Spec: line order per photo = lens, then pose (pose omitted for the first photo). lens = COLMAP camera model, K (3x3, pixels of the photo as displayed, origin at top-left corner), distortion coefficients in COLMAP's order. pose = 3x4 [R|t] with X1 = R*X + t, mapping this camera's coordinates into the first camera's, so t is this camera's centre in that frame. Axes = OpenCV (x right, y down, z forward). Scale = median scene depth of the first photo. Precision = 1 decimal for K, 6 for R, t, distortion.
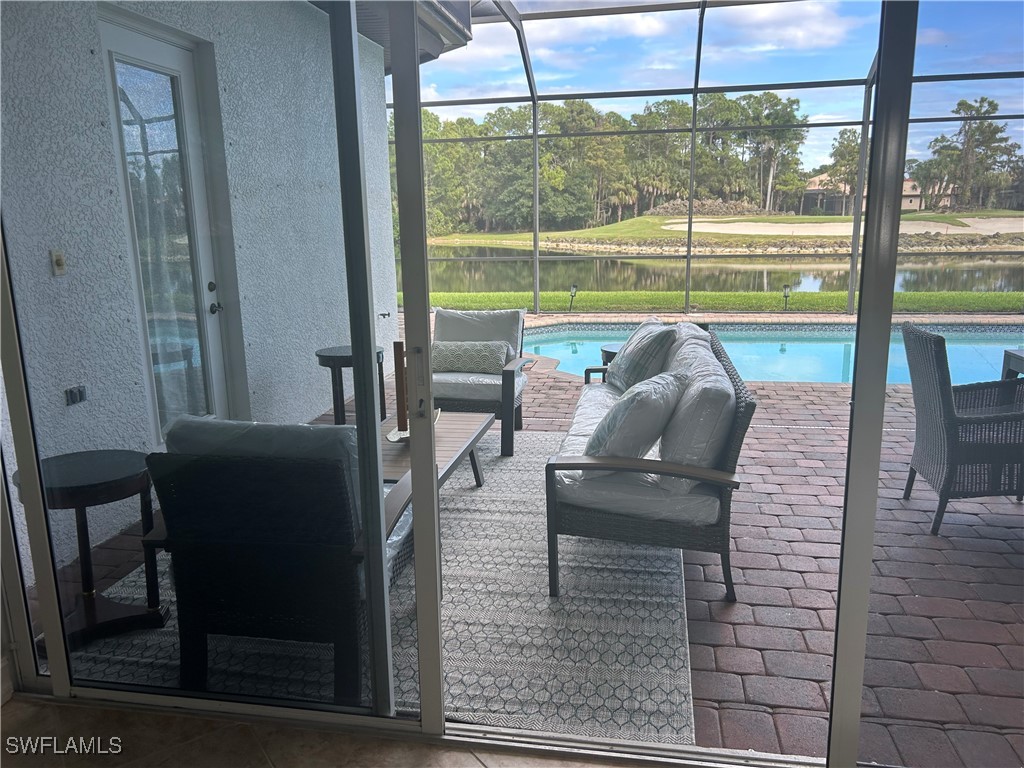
lens RADIAL K [[784.7, 0, 512.0], [0, 784.7, 384.0], [0, 0, 1]] dist [0.147332, -0.166968]
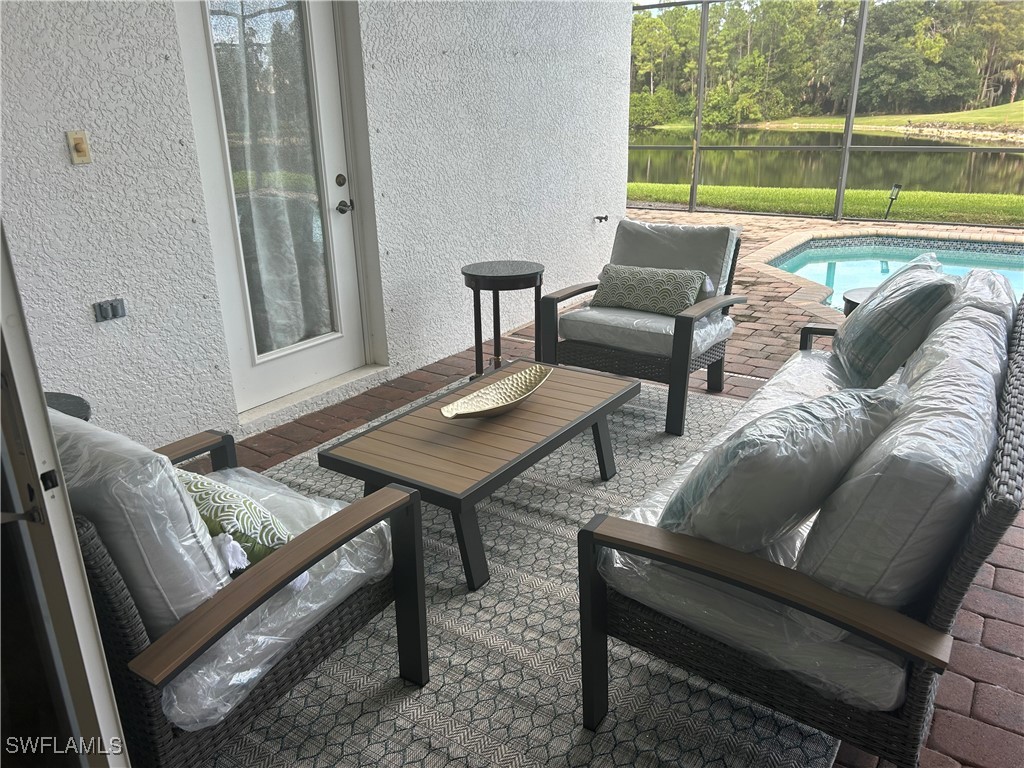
lens RADIAL K [[775.3, 0, 512.0], [0, 775.3, 384.0], [0, 0, 1]] dist [0.066529, -0.065297]
pose [[0.915631, 0.136417, -0.378166, 0.057306], [-0.082178, 0.984316, 0.156103, -0.024874], [0.393530, -0.111855, 0.912481, 0.138537]]
